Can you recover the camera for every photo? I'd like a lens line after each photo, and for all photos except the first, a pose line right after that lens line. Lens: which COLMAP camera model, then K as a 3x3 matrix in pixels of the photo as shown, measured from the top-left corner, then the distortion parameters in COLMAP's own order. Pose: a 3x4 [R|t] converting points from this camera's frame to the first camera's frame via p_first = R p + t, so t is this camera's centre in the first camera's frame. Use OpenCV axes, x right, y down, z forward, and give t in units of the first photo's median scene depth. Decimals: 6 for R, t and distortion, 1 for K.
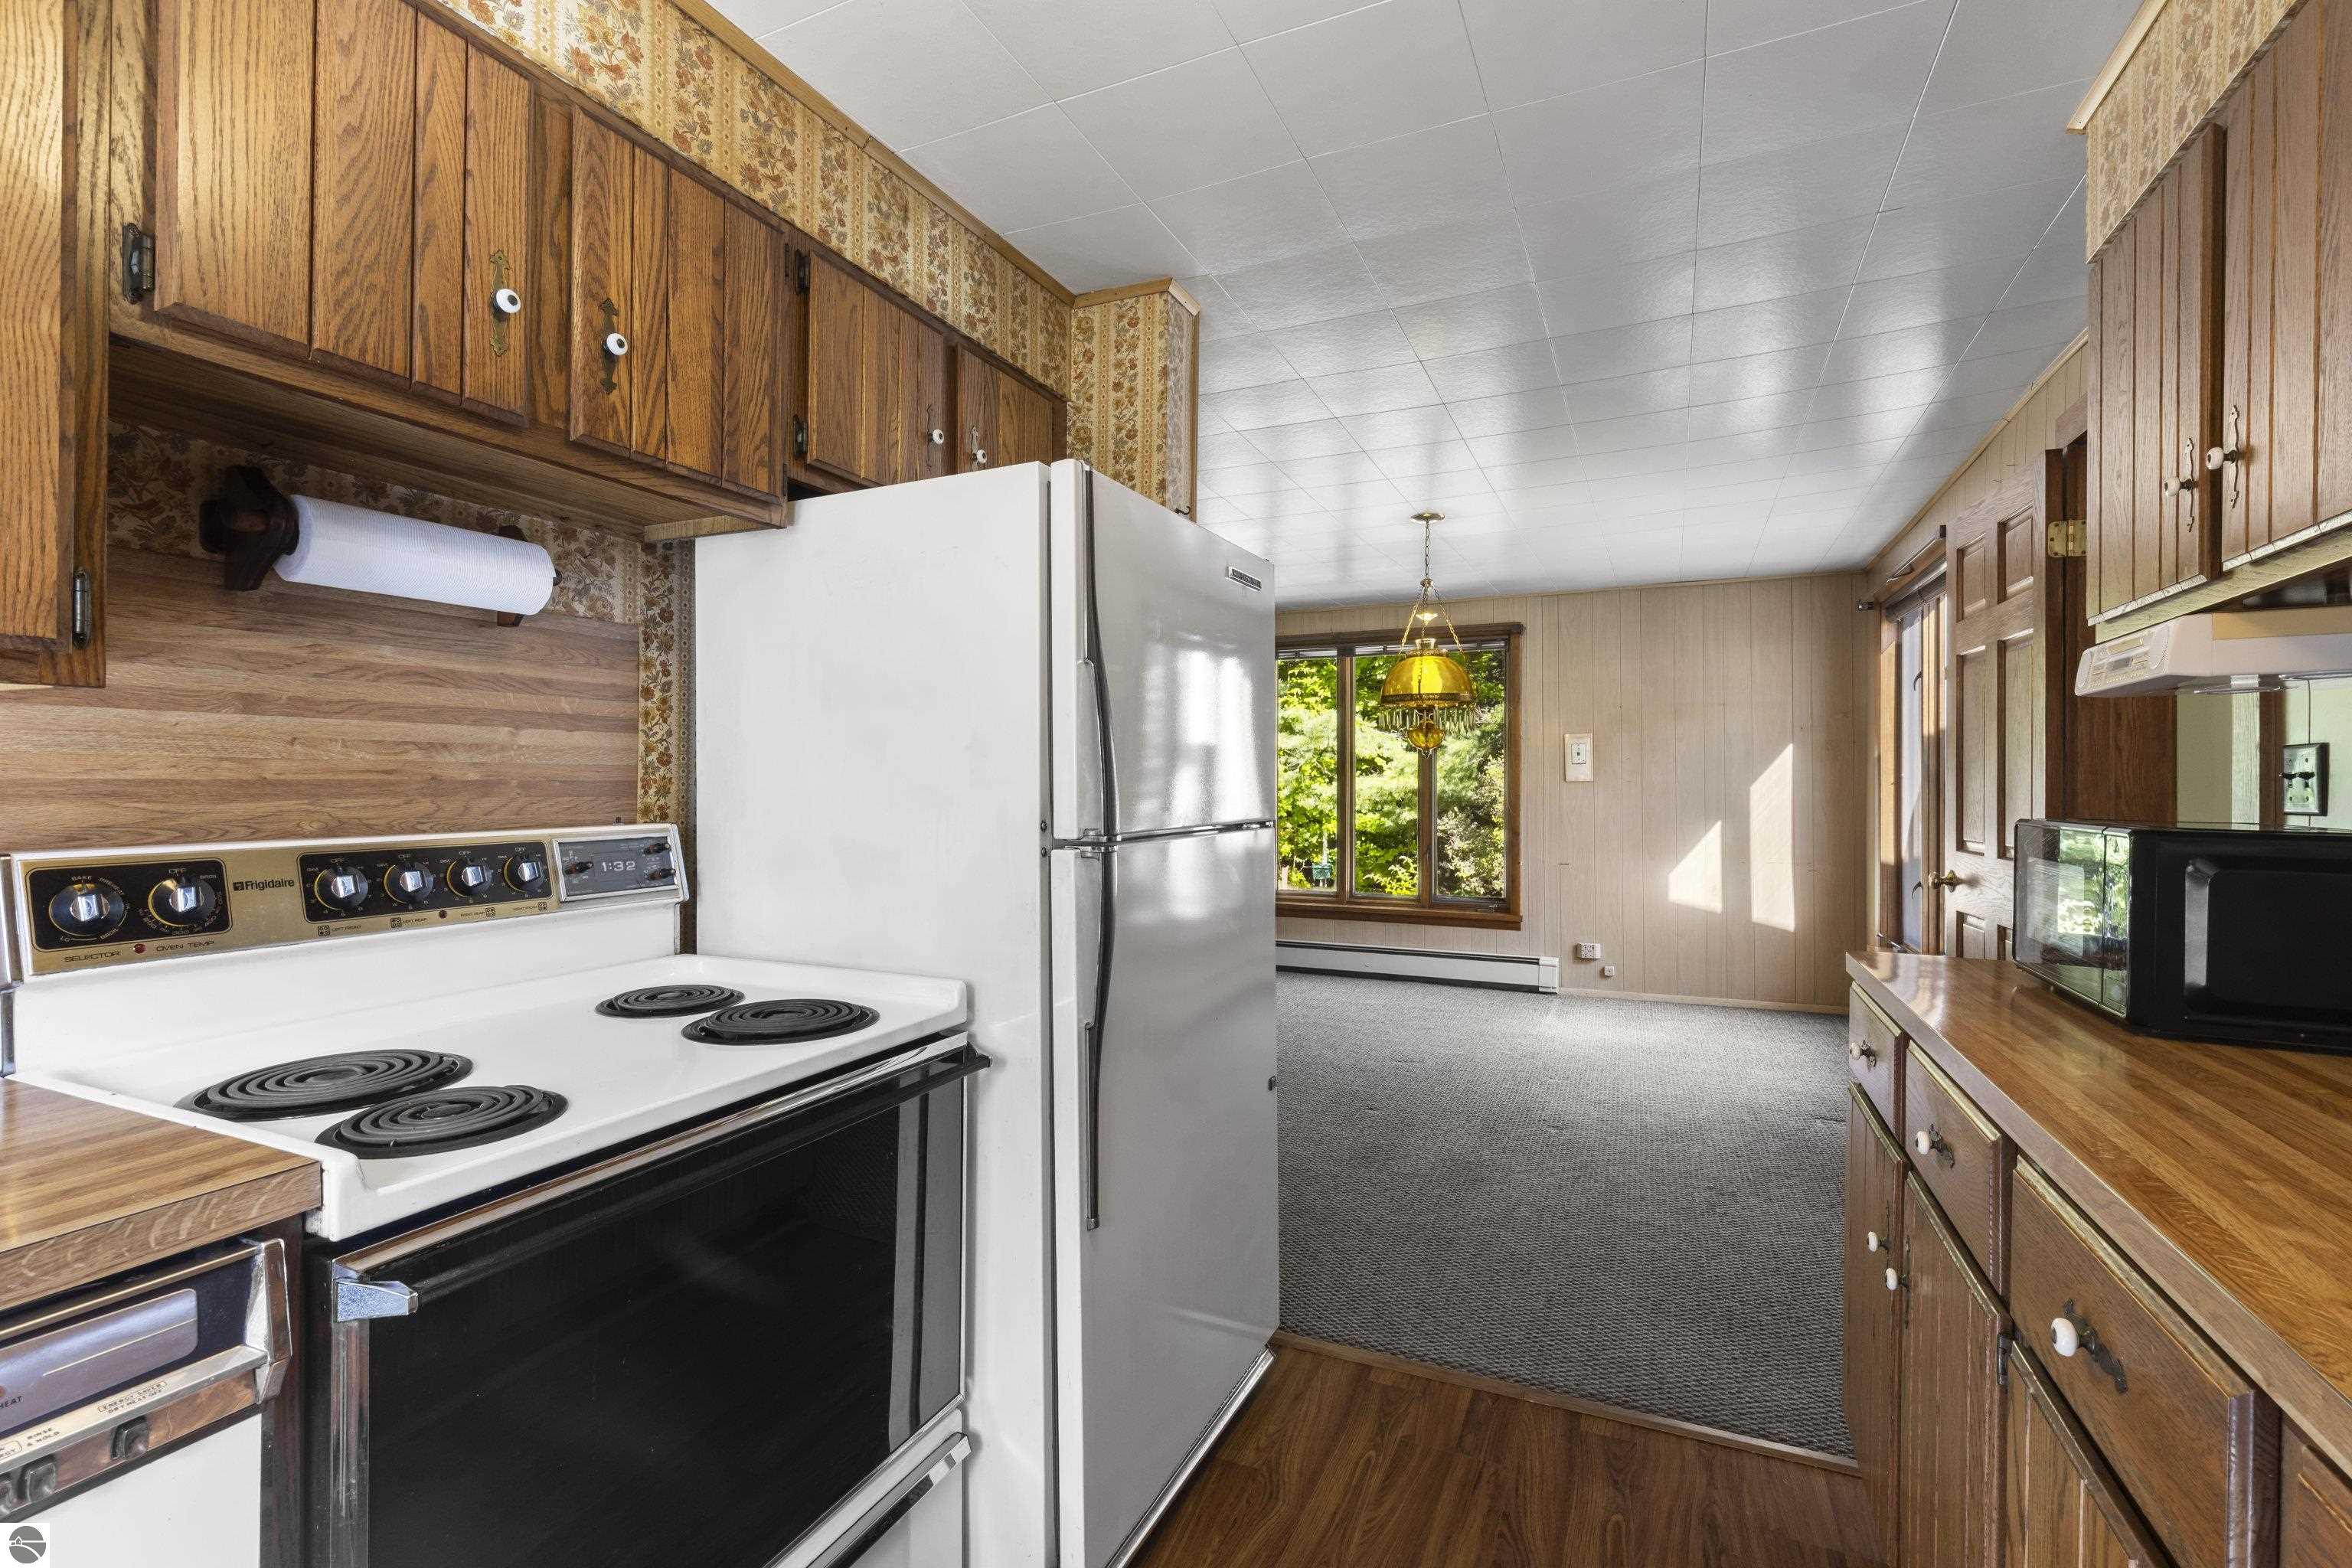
lens RADIAL K [[1054.8, 0, 1174.8], [0, 1054.8, 783.8], [0, 0, 1]] dist [0.007636, -0.001190]
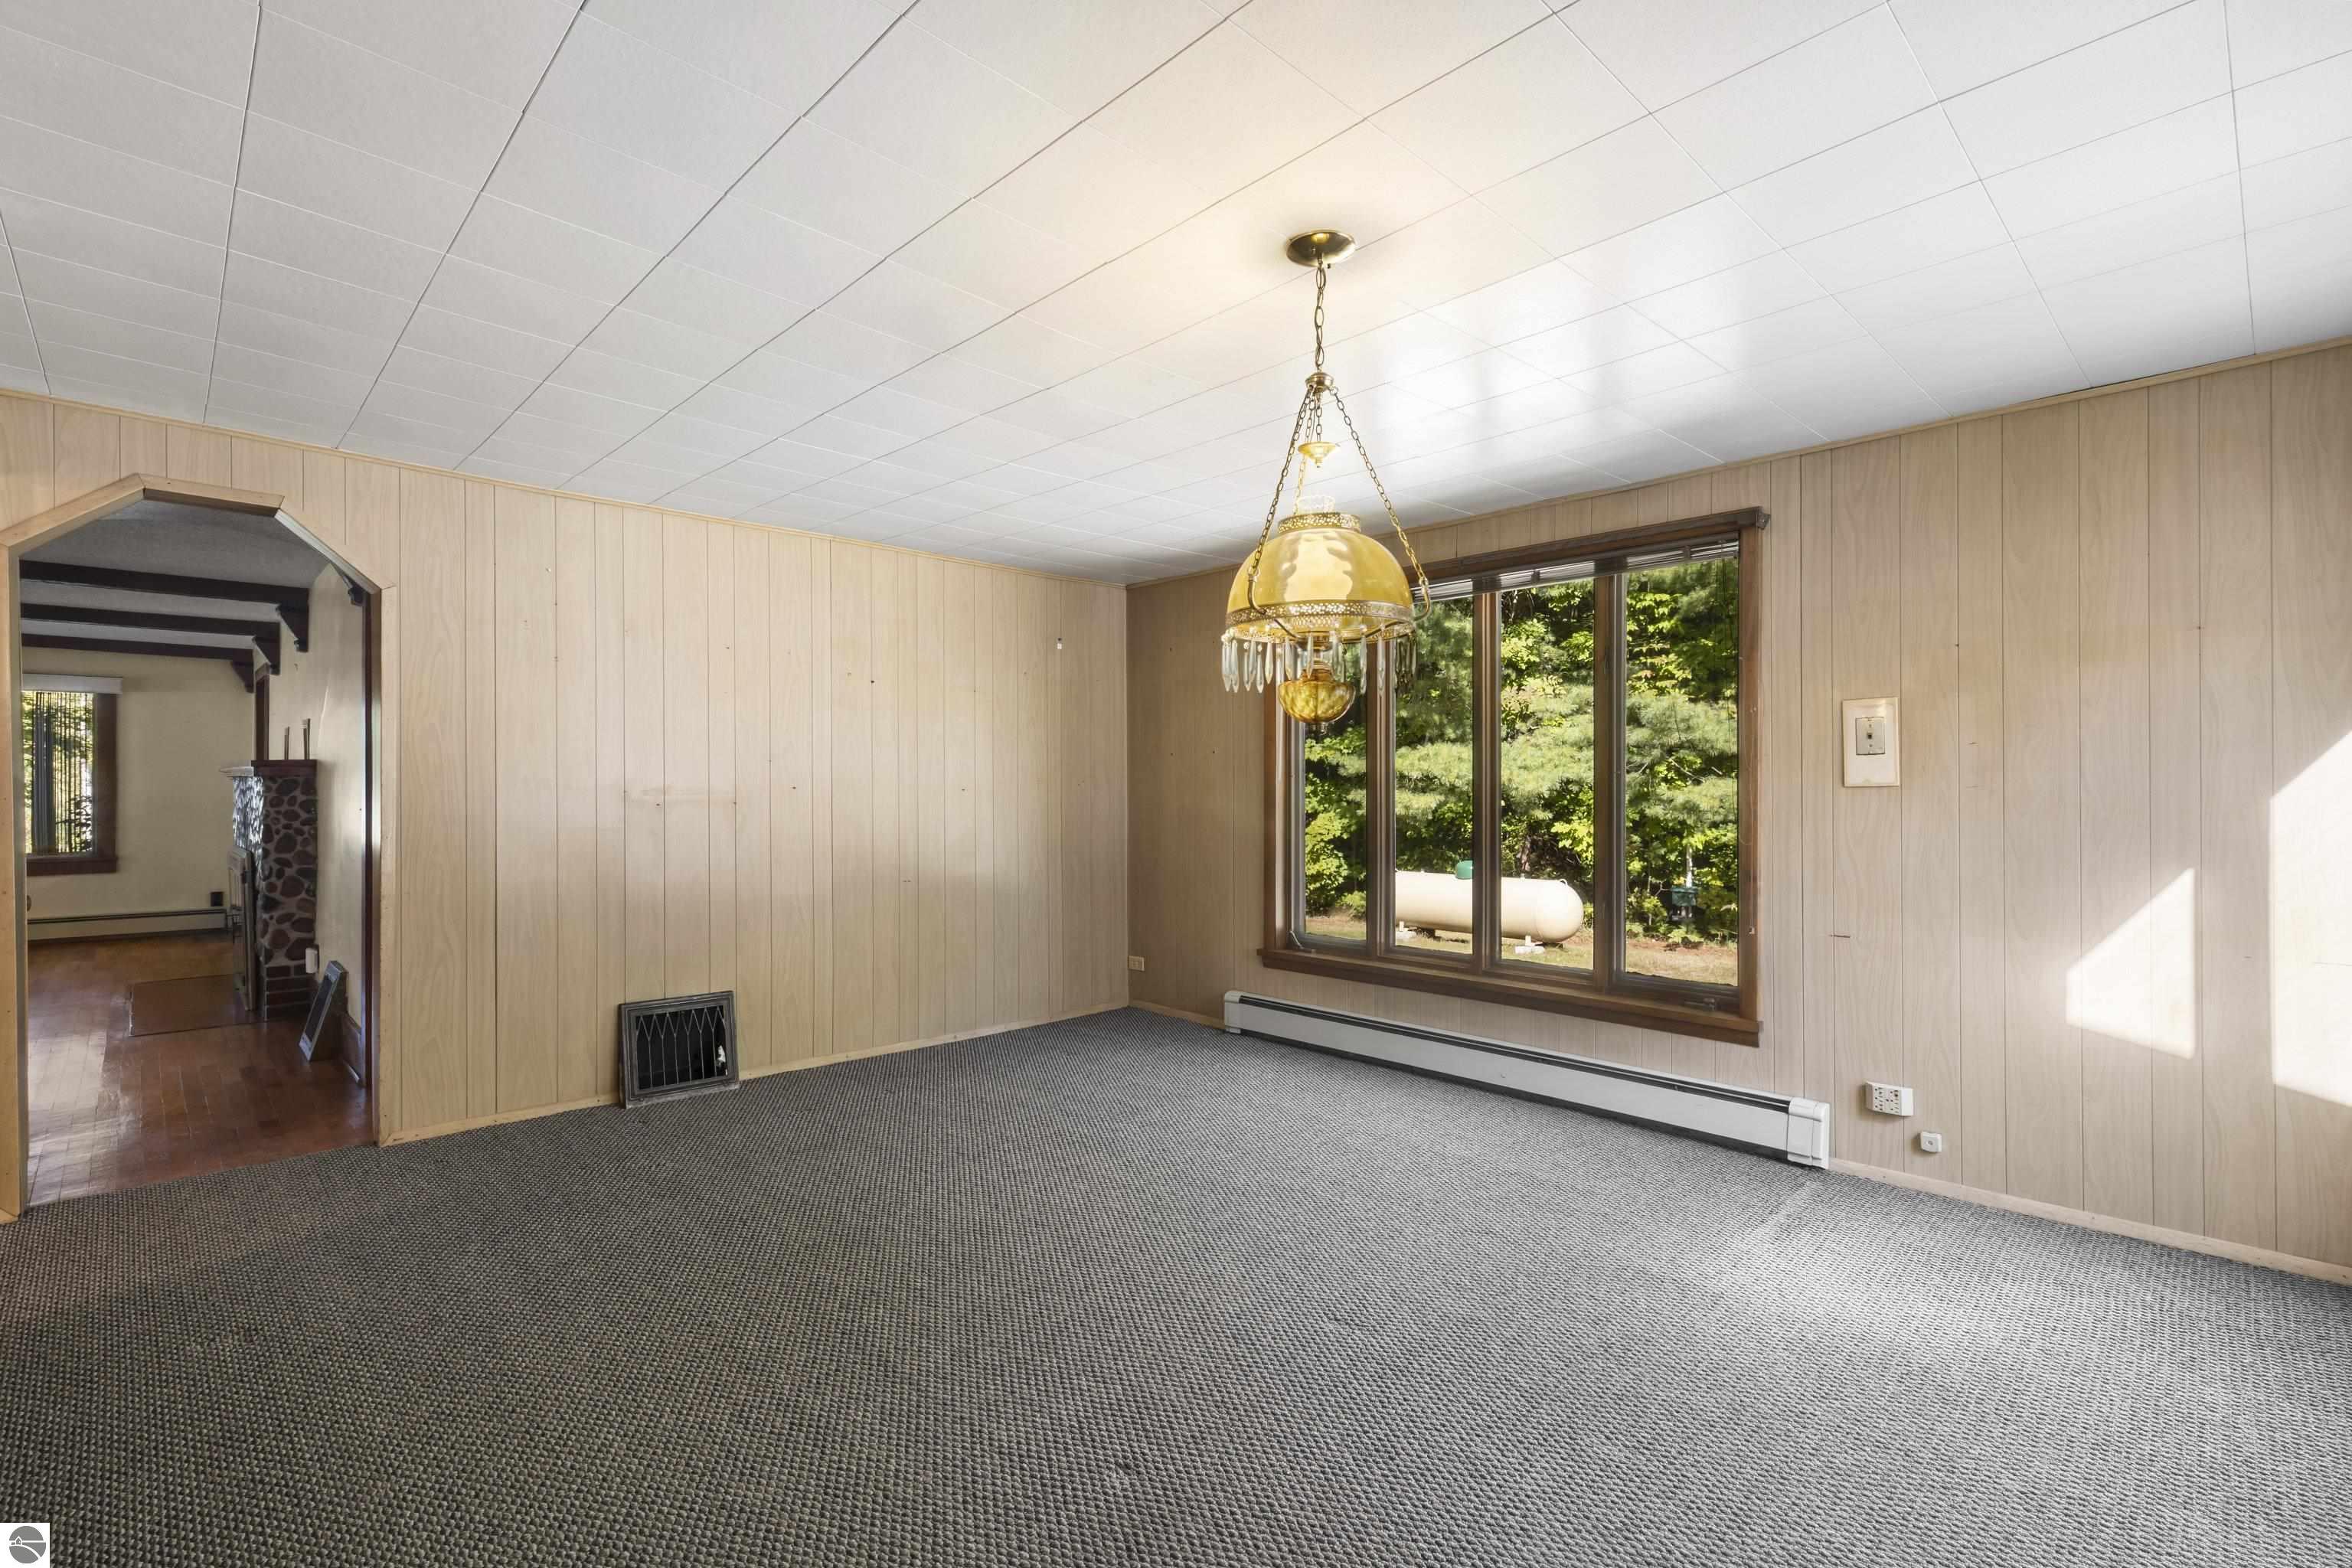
lens RADIAL K [[1054.8, 0, 1193.1], [0, 1054.8, 790.4], [0, 0, 1]] dist [0.007636, -0.001190]
pose [[0.933625, 0.004669, -0.358222, 0.249335], [-0.003219, 0.999984, 0.004646, -0.001503], [0.358238, -0.003185, 0.933625, 0.361892]]
